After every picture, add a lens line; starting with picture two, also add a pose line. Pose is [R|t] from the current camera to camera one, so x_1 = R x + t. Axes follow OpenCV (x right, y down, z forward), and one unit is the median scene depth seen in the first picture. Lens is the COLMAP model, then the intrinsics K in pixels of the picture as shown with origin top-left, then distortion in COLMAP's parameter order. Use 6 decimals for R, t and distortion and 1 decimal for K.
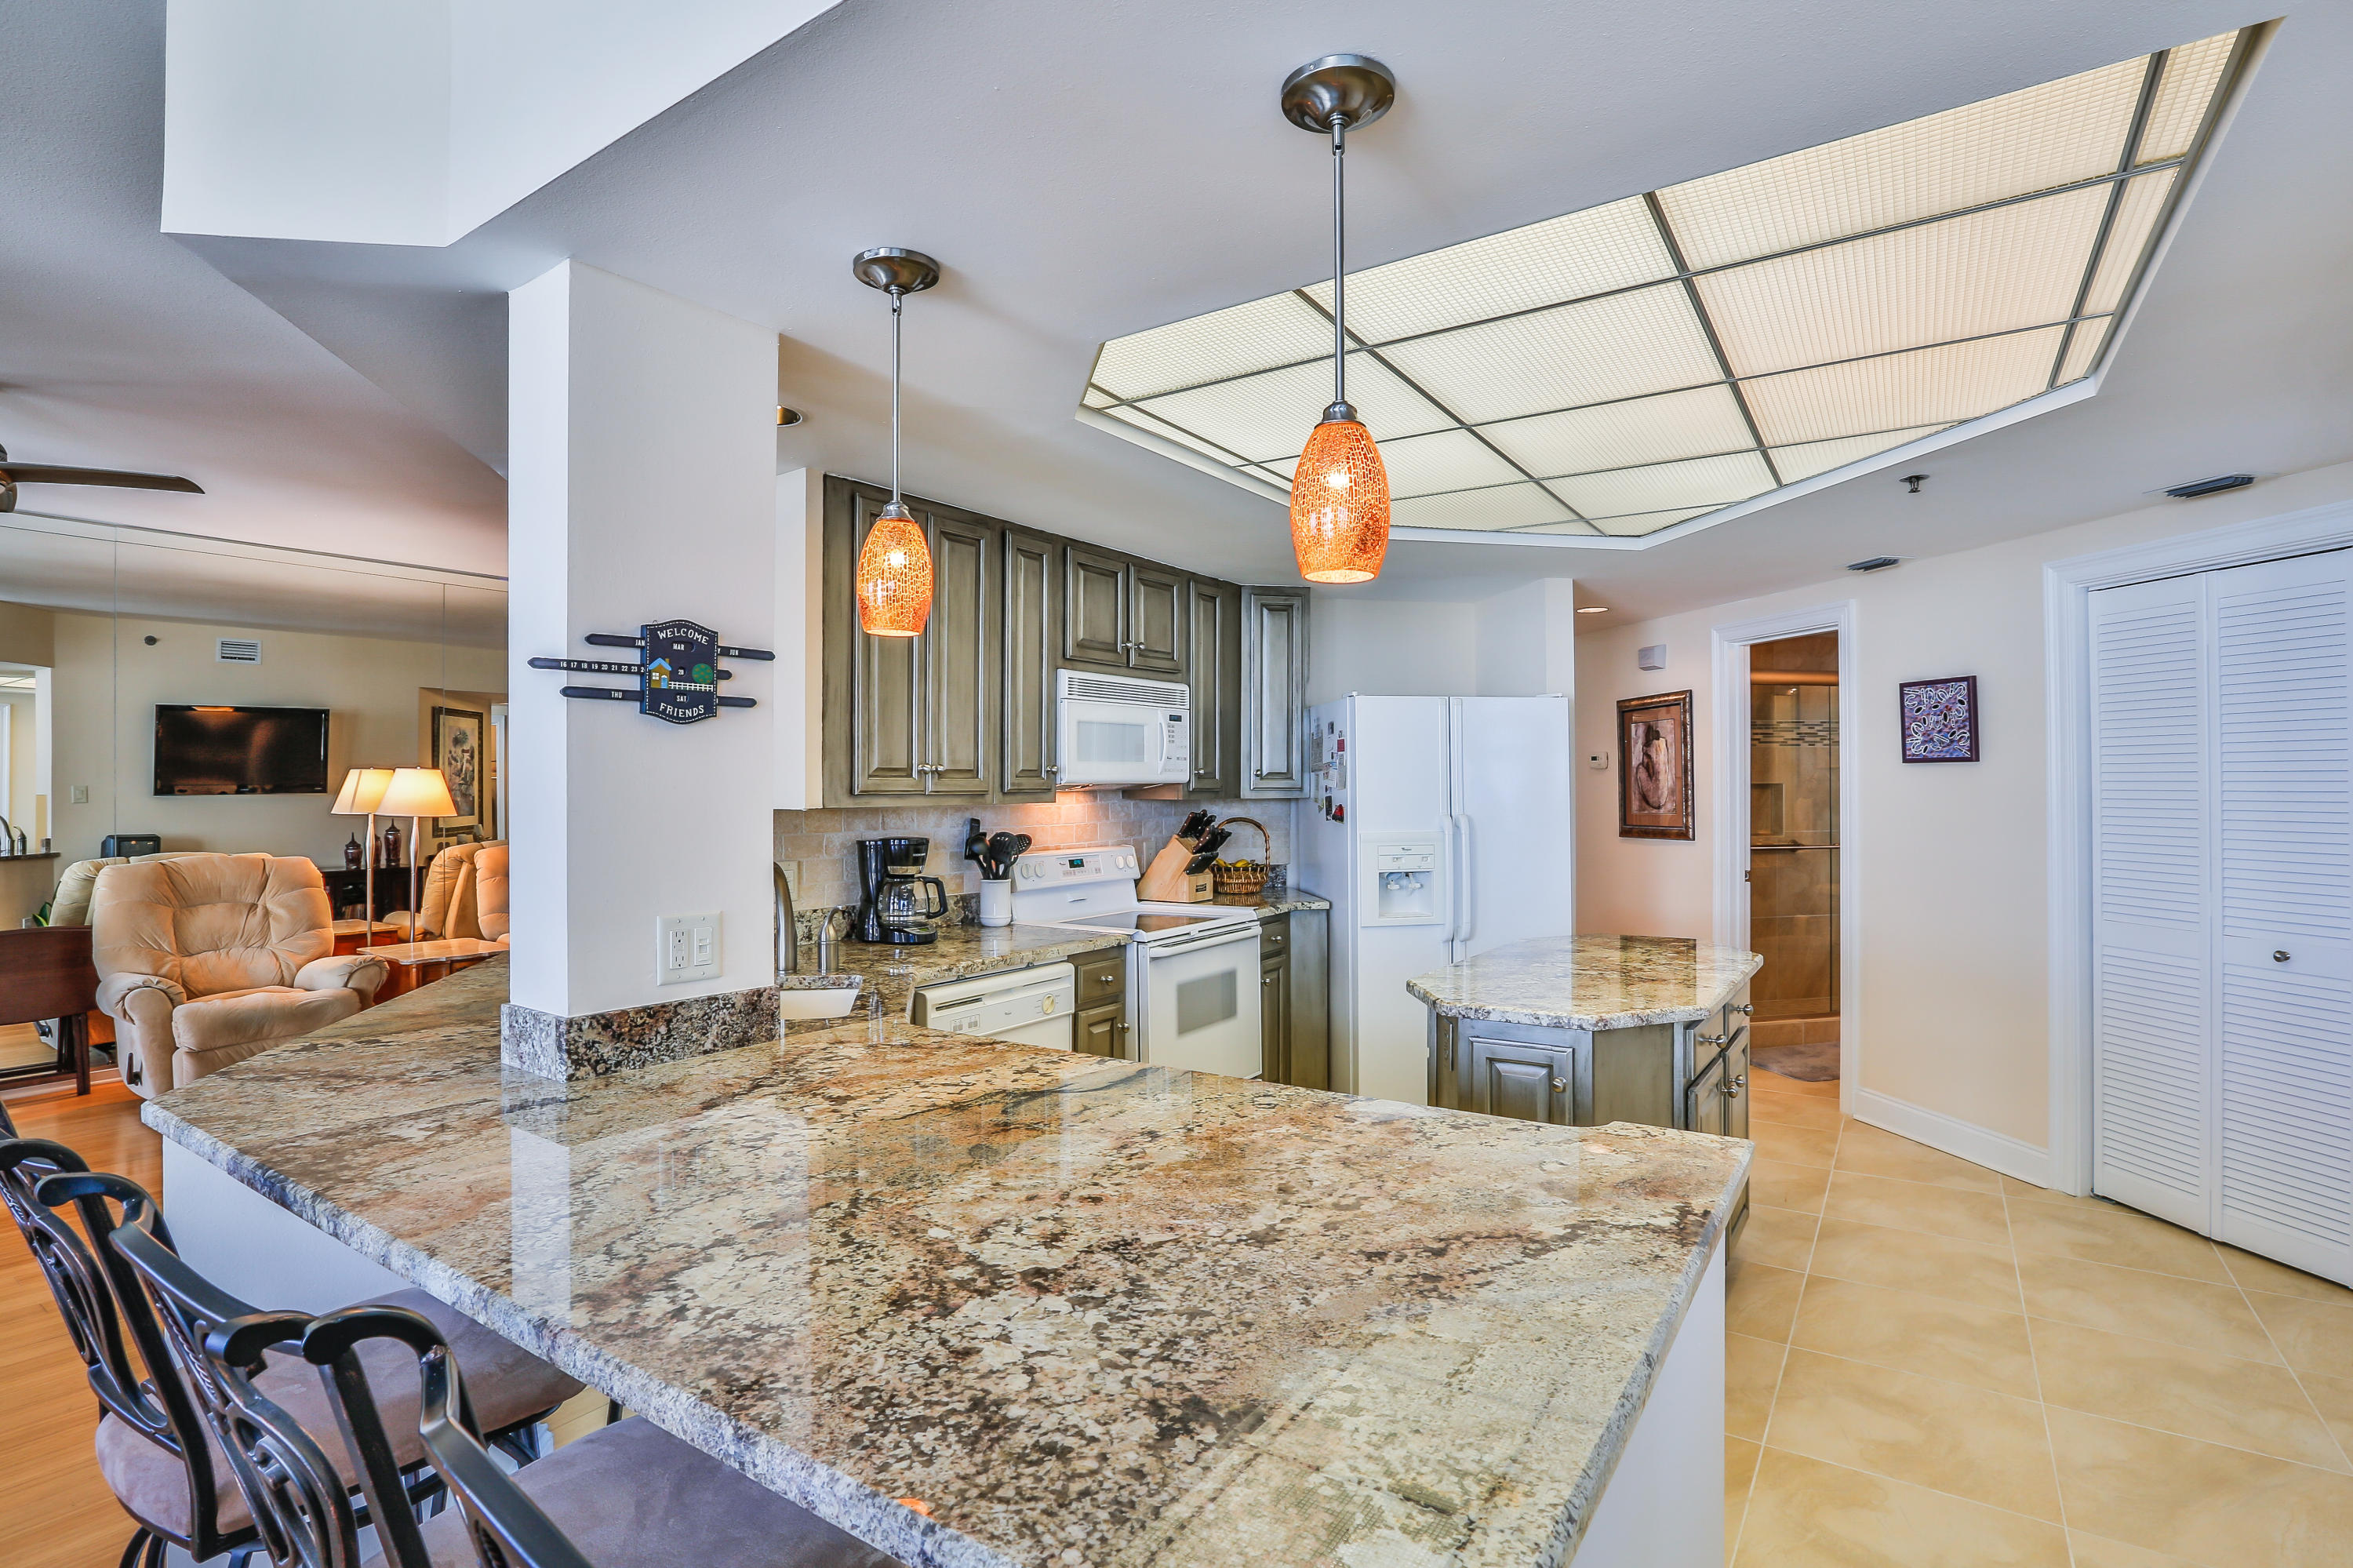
lens RADIAL K [[1142.1, 0, 1173.4], [0, 1142.1, 777.0], [0, 0, 1]] dist [-0.047348, 0.016415]
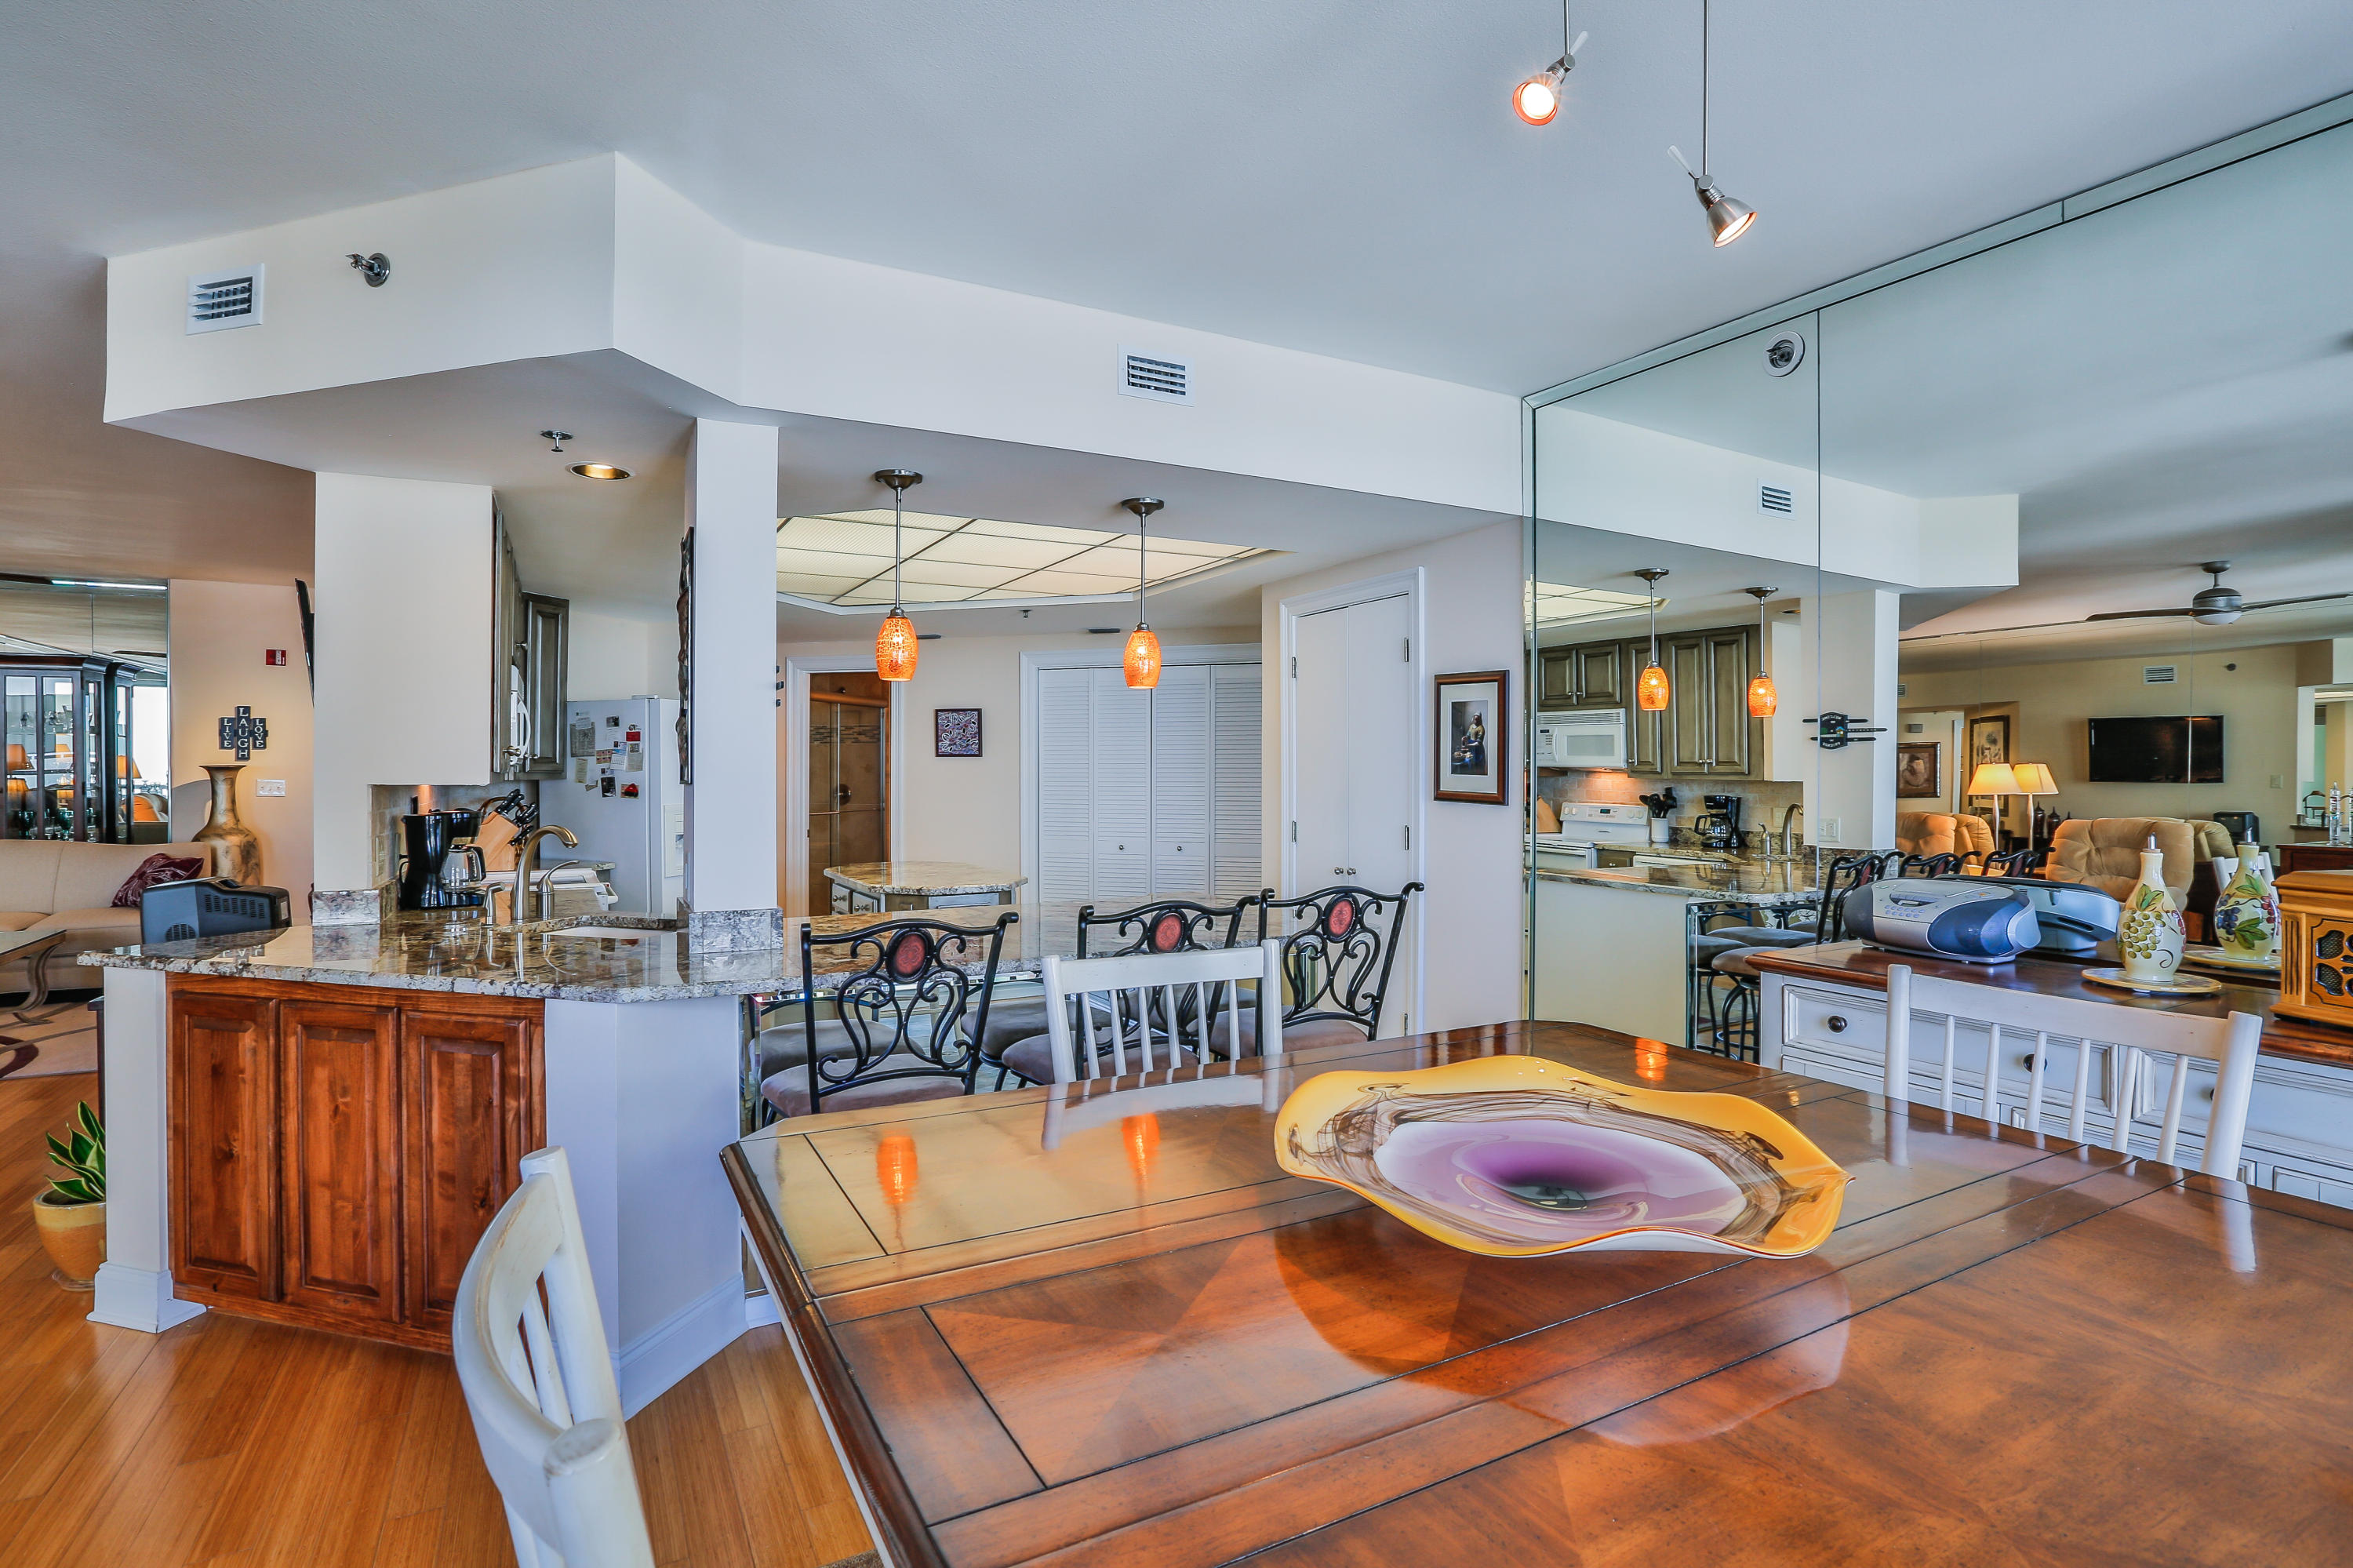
lens RADIAL K [[1142.1, 0, 1178.0], [0, 1142.1, 771.0], [0, 0, 1]] dist [-0.047348, 0.016415]
pose [[0.455094, 0.003332, 0.890437, -1.042974], [-0.006469, 0.999979, -0.000435, 0.010782], [-0.890420, -0.005563, 0.455106, -0.139986]]
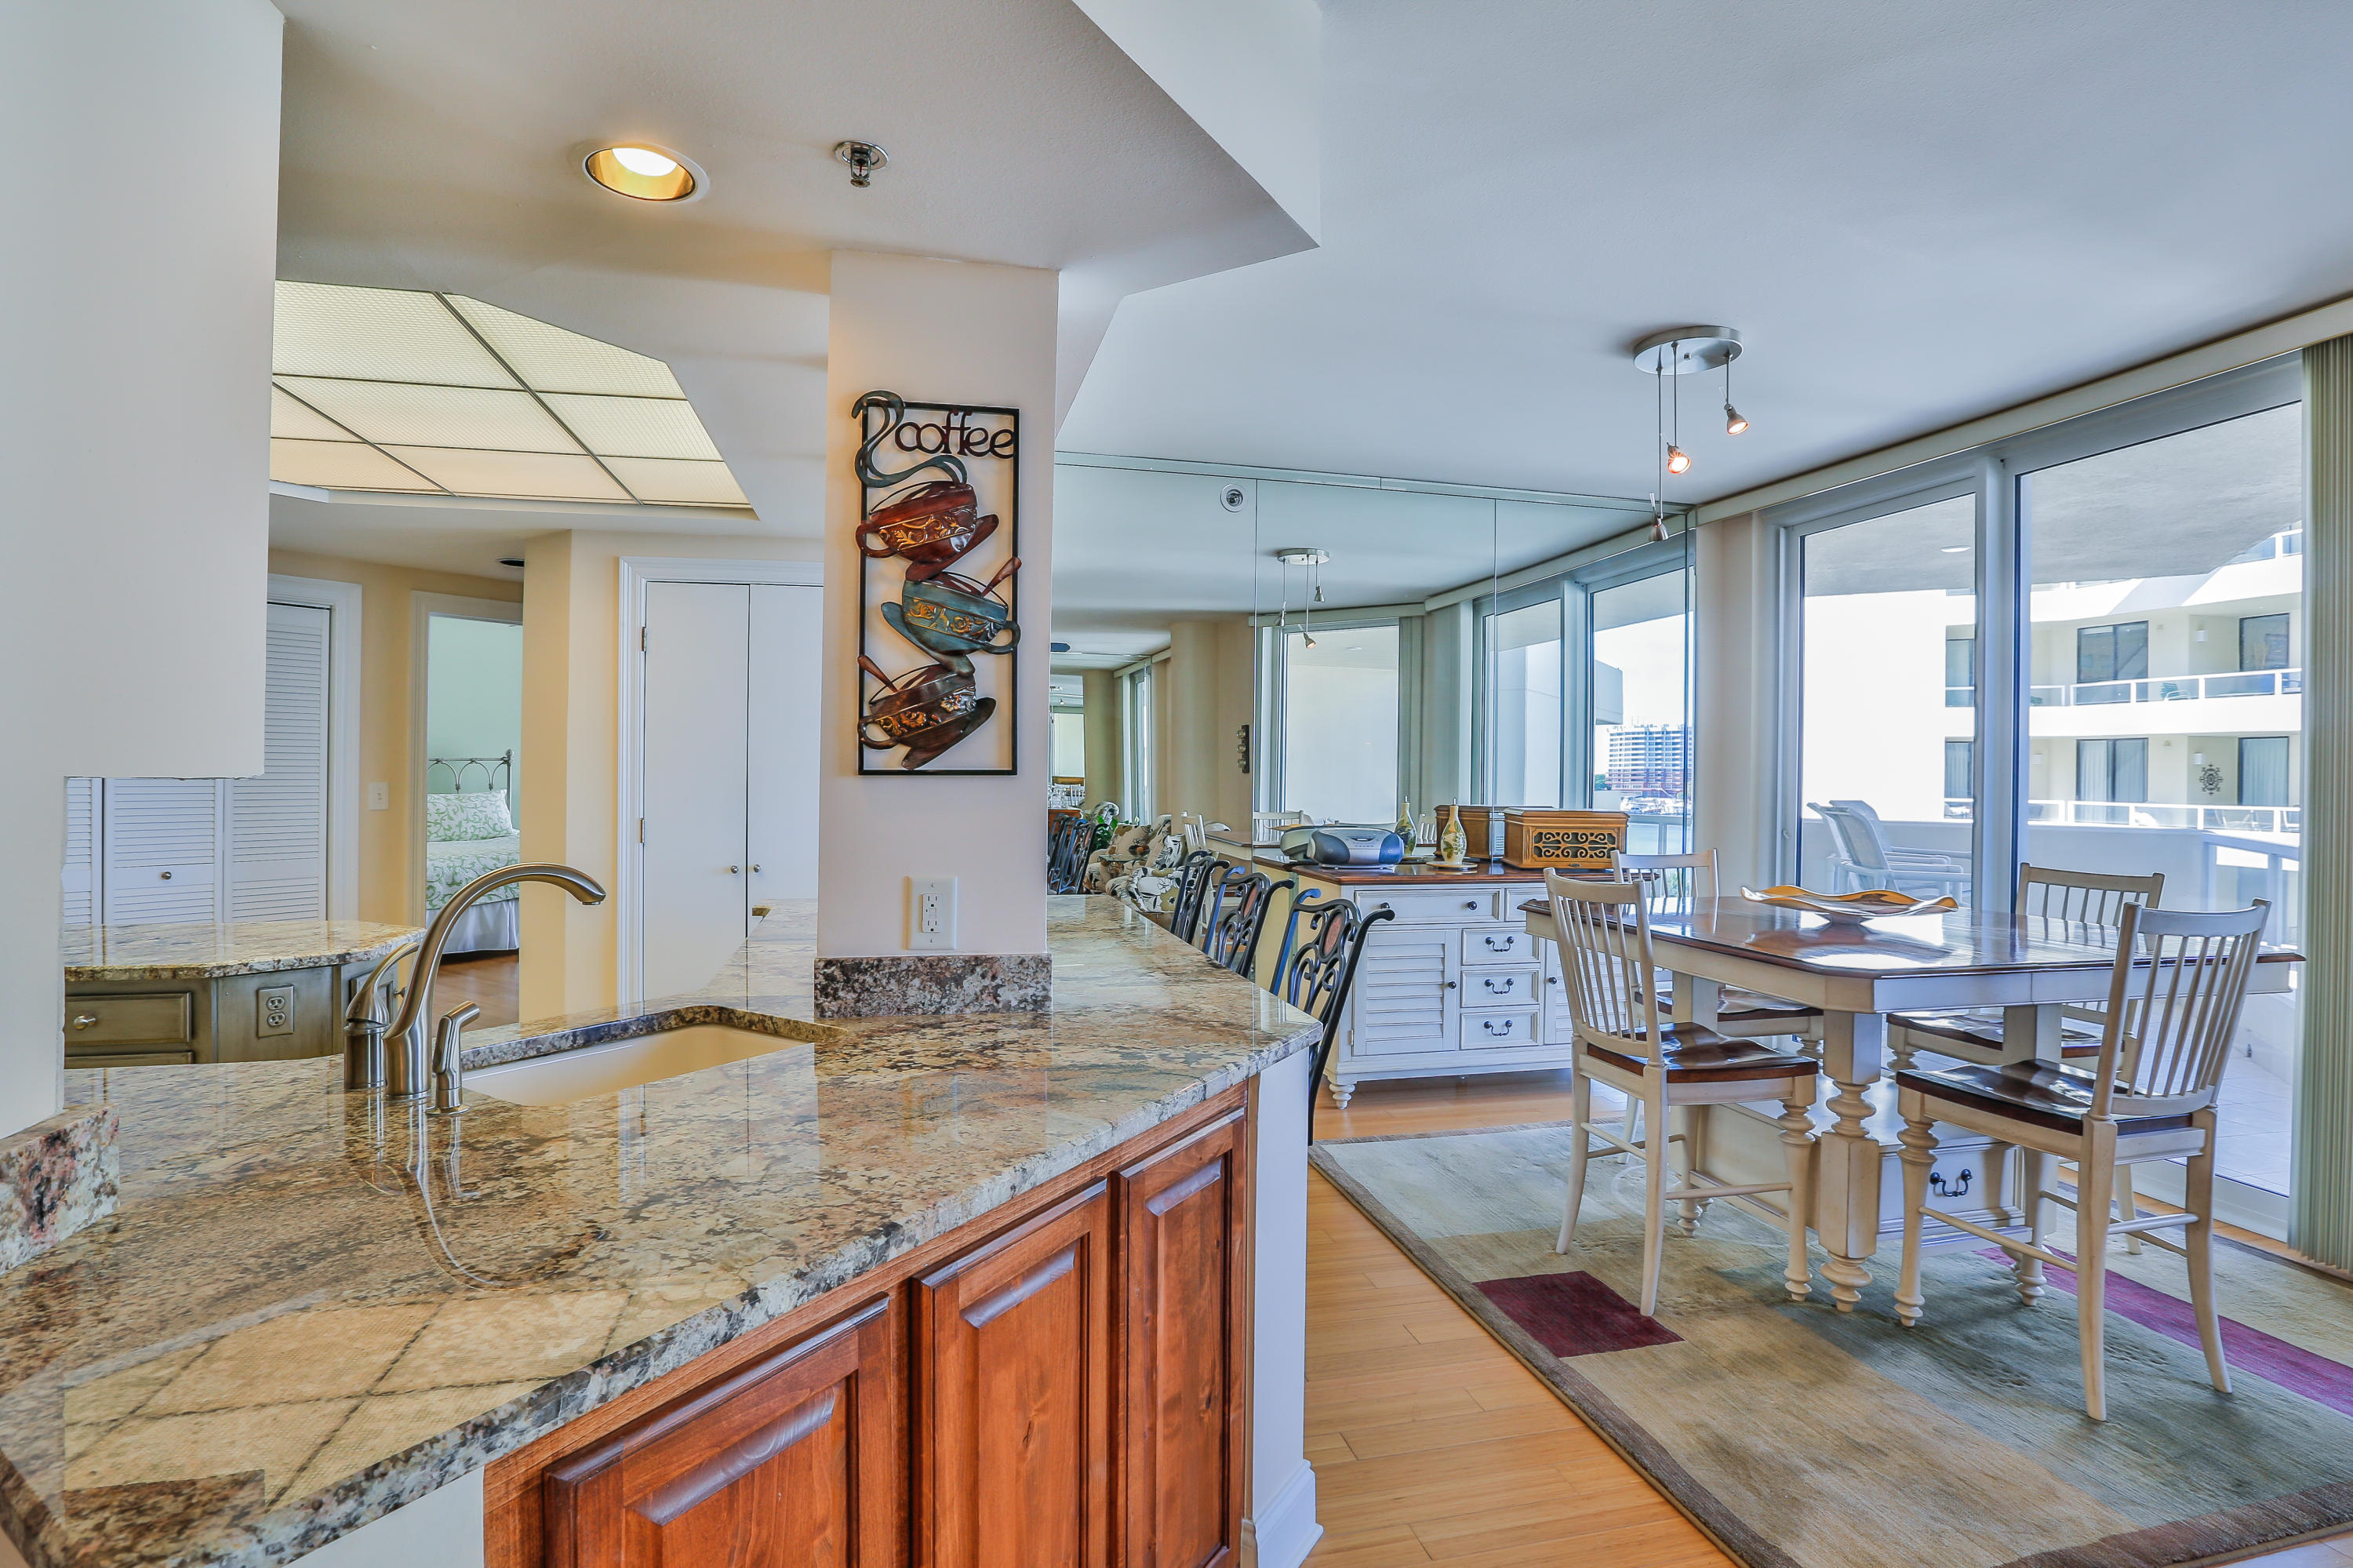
lens RADIAL K [[1142.1, 0, 1157.4], [0, 1142.1, 765.0], [0, 0, 1]] dist [-0.047348, 0.016415]
pose [[-0.728446, -0.000404, 0.685103, -0.900037], [-0.010787, 0.999883, -0.010881, 0.025030], [-0.685018, -0.015317, -0.728365, 1.120890]]
